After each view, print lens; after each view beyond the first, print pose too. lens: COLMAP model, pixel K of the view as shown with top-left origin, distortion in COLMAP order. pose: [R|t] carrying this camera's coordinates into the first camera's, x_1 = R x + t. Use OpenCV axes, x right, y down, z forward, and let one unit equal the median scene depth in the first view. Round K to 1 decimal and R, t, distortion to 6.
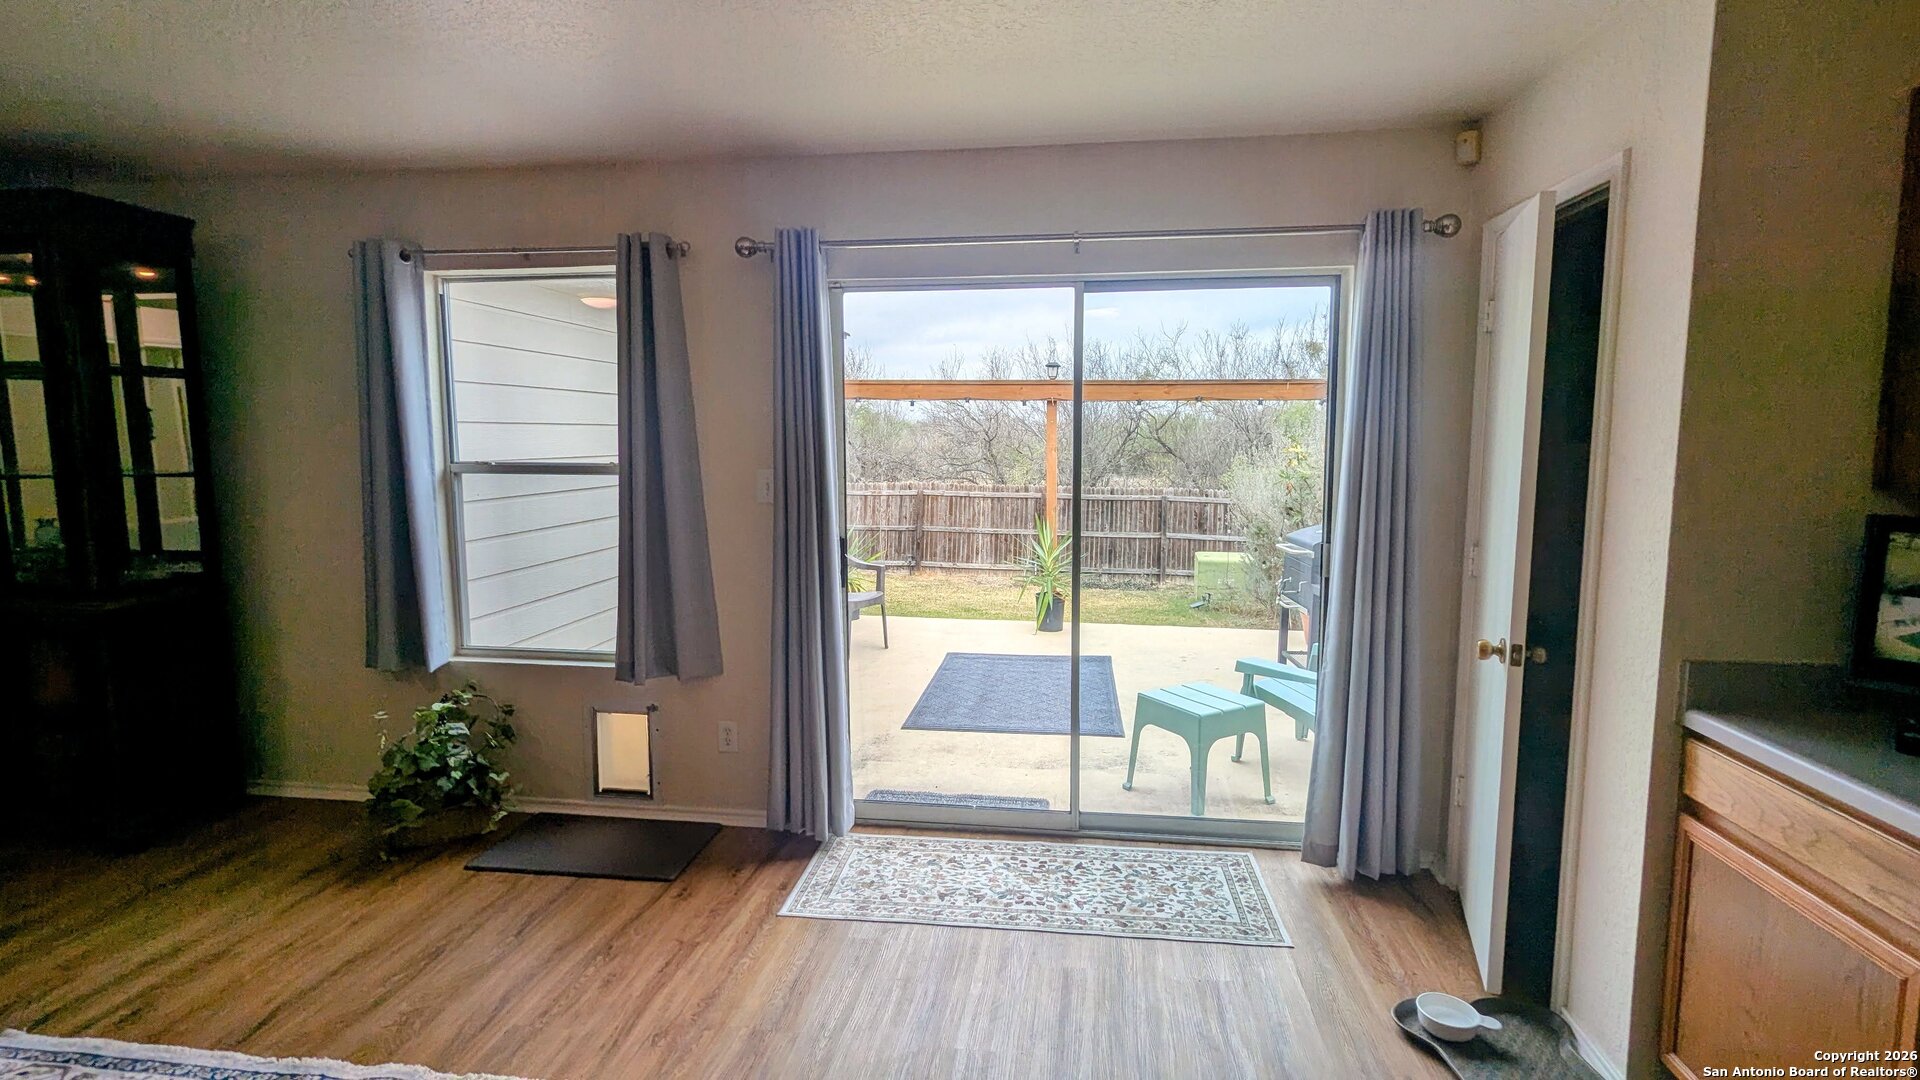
lens RADIAL K [[903.0, 0, 968.0], [0, 903.0, 527.0], [0, 0, 1]] dist [0.000796, -0.000223]
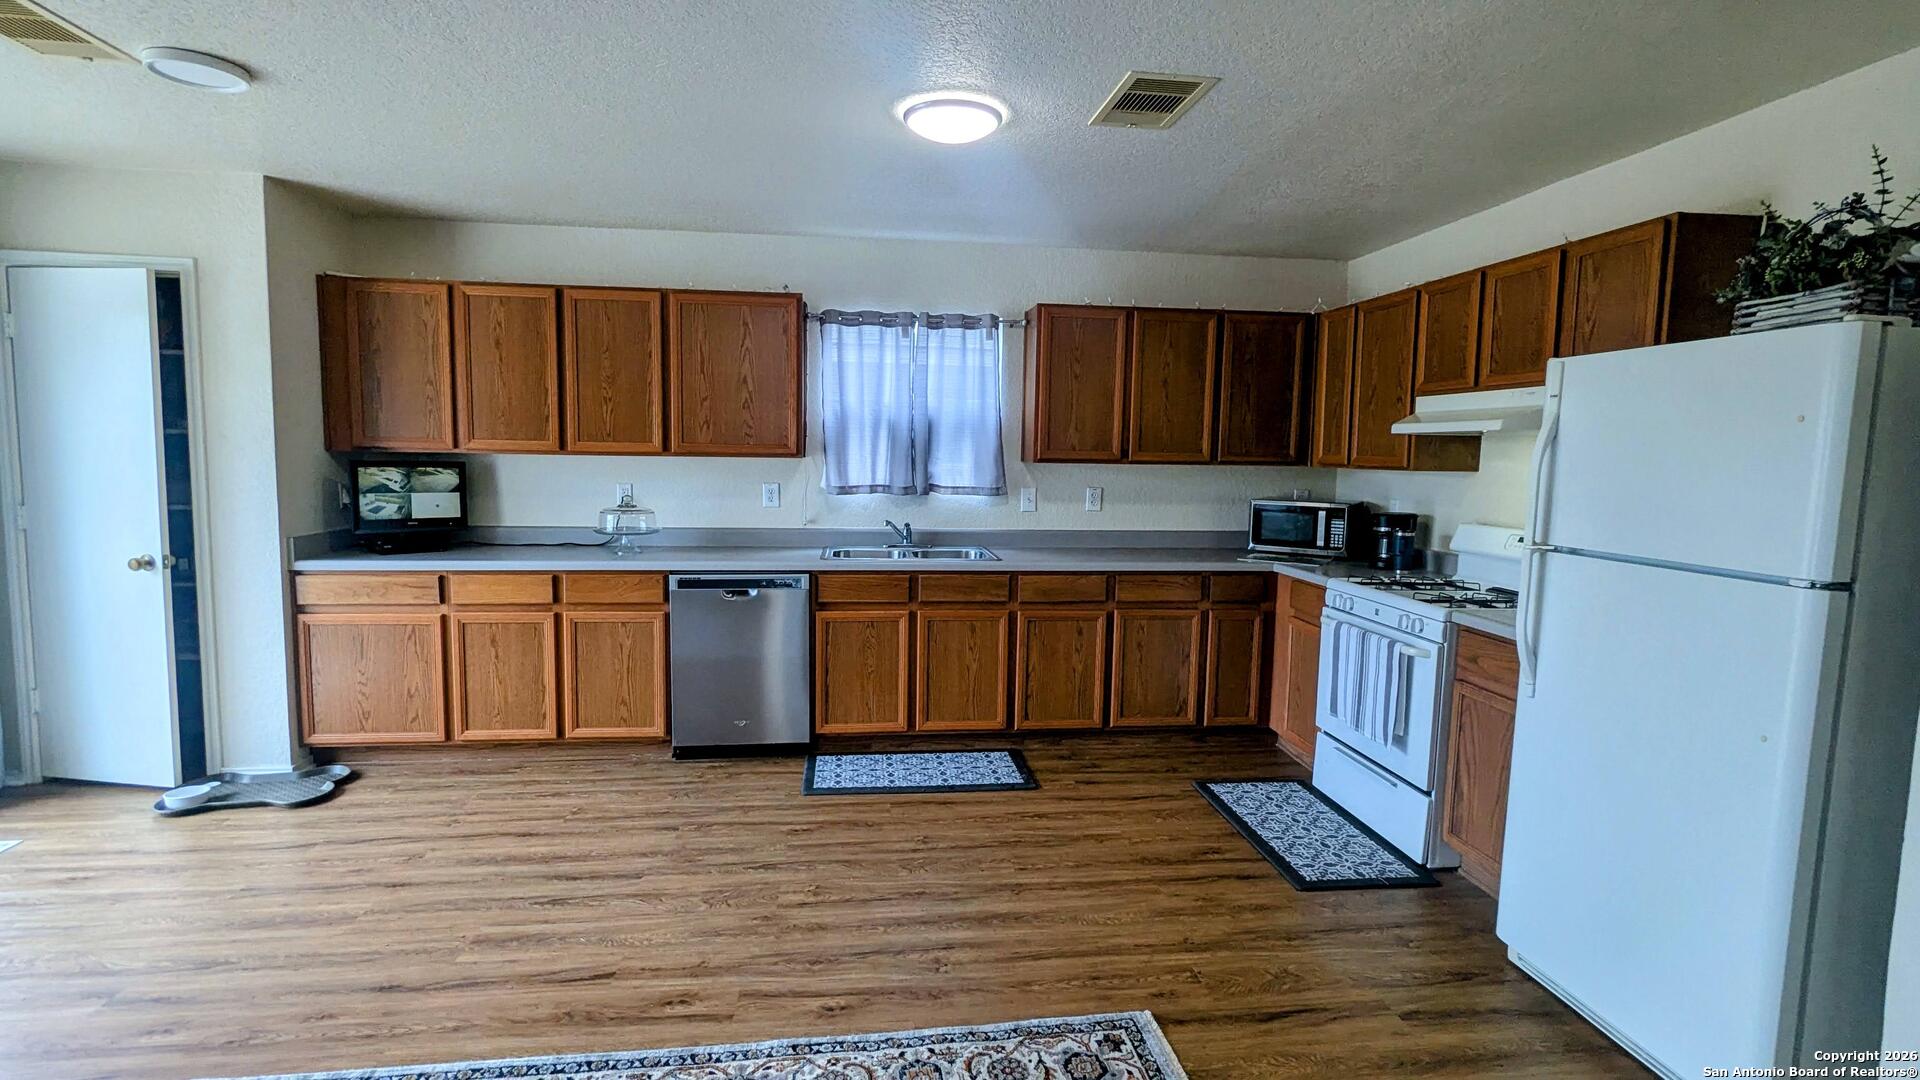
lens RADIAL K [[903.0, 0, 968.0], [0, 903.0, 527.0], [0, 0, 1]] dist [0.000796, -0.000223]
pose [[-0.254665, -0.092364, 0.962608, -1.500161], [0.072936, 0.990758, 0.114361, 0.006160], [-0.964275, 0.099333, -0.245575, 0.041392]]
